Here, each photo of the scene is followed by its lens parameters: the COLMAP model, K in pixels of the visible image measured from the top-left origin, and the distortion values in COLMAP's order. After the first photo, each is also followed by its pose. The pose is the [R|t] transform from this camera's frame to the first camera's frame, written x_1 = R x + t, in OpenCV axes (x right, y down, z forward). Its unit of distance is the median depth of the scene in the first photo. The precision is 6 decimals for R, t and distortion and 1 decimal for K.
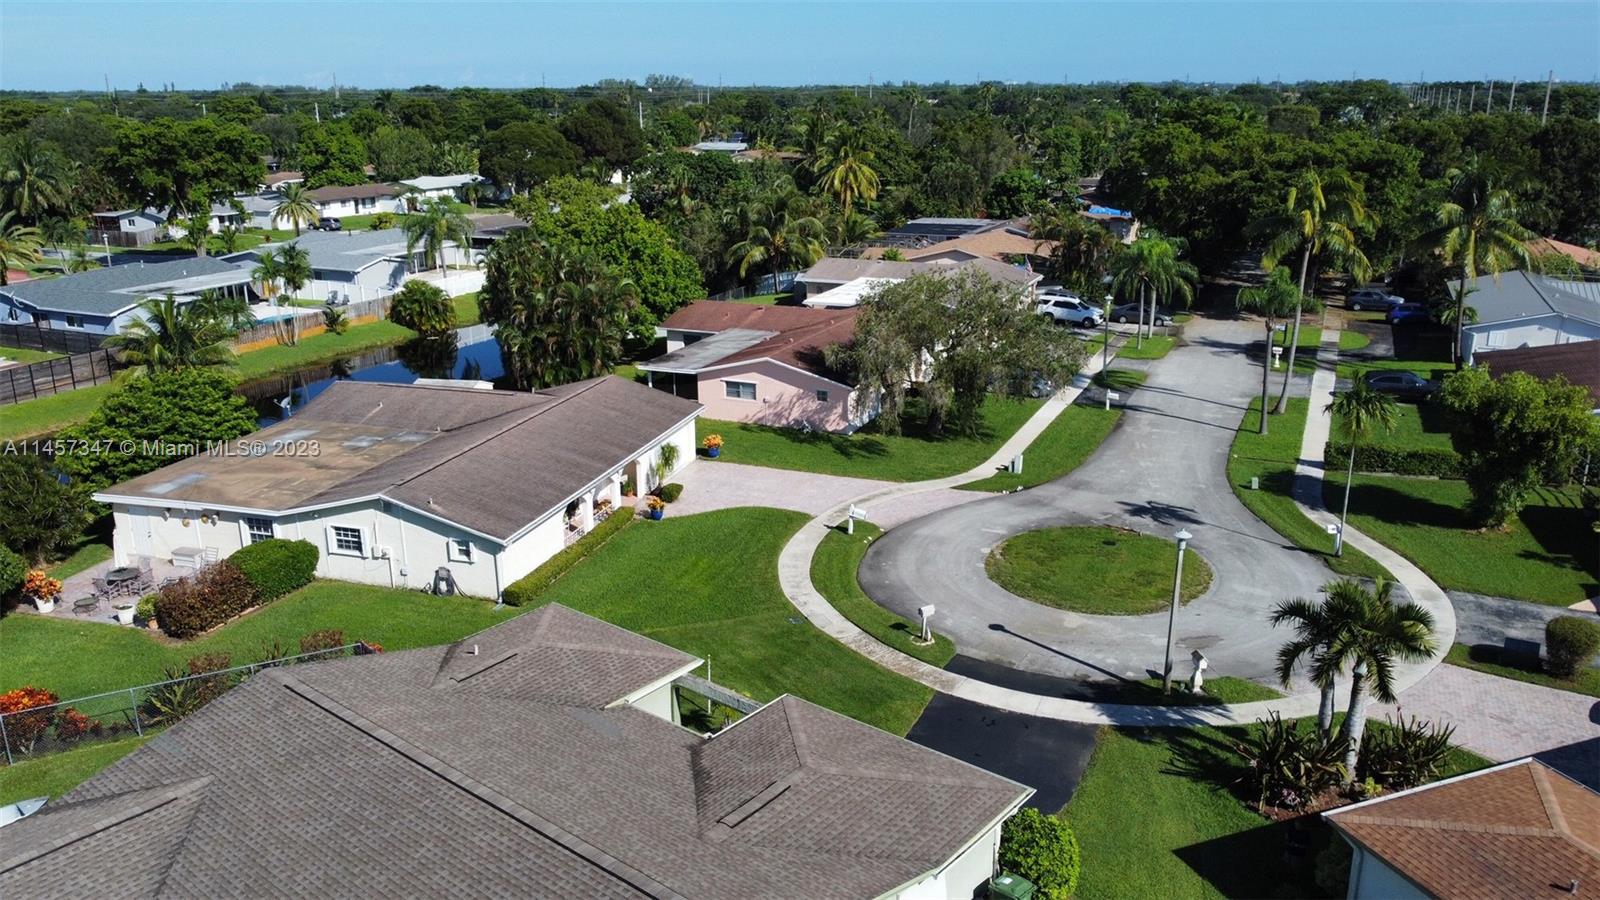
lens RADIAL K [[1217.8, 0, 790.1], [0, 1217.8, 449.4], [0, 0, 1]] dist [0.000136, -0.004256]
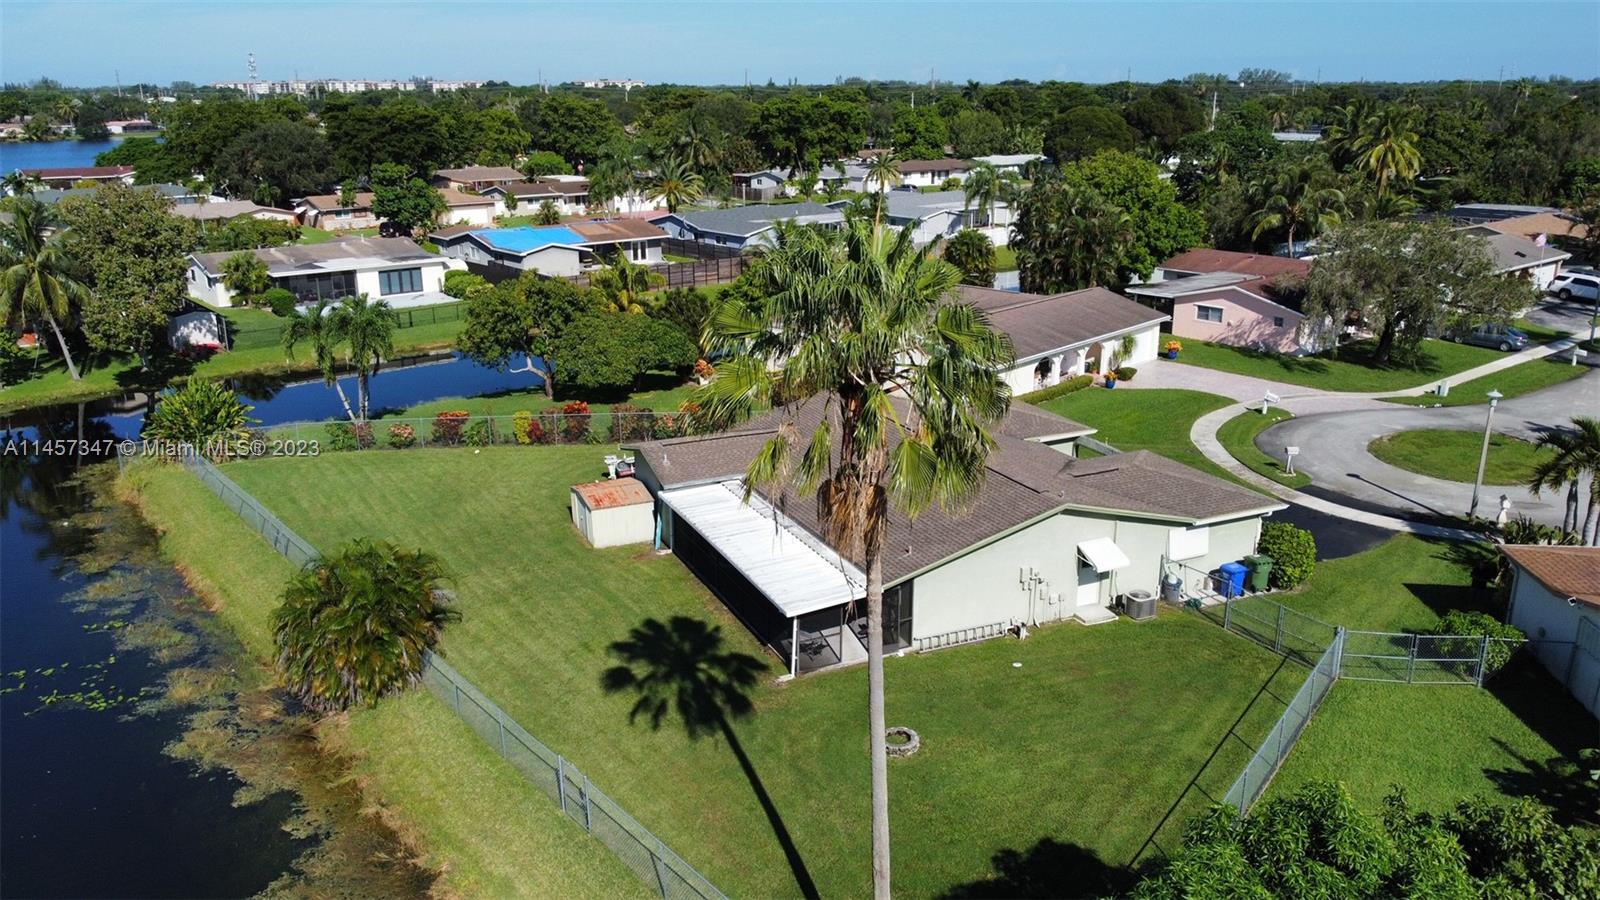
lens RADIAL K [[1217.8, 0, 790.1], [0, 1217.8, 449.4], [0, 0, 1]] dist [0.000136, -0.004256]
pose [[0.897715, 0.128022, -0.421566, 0.062065], [-0.126729, 0.991446, 0.031217, 0.054903], [0.421956, 0.025400, 0.906260, -0.141991]]
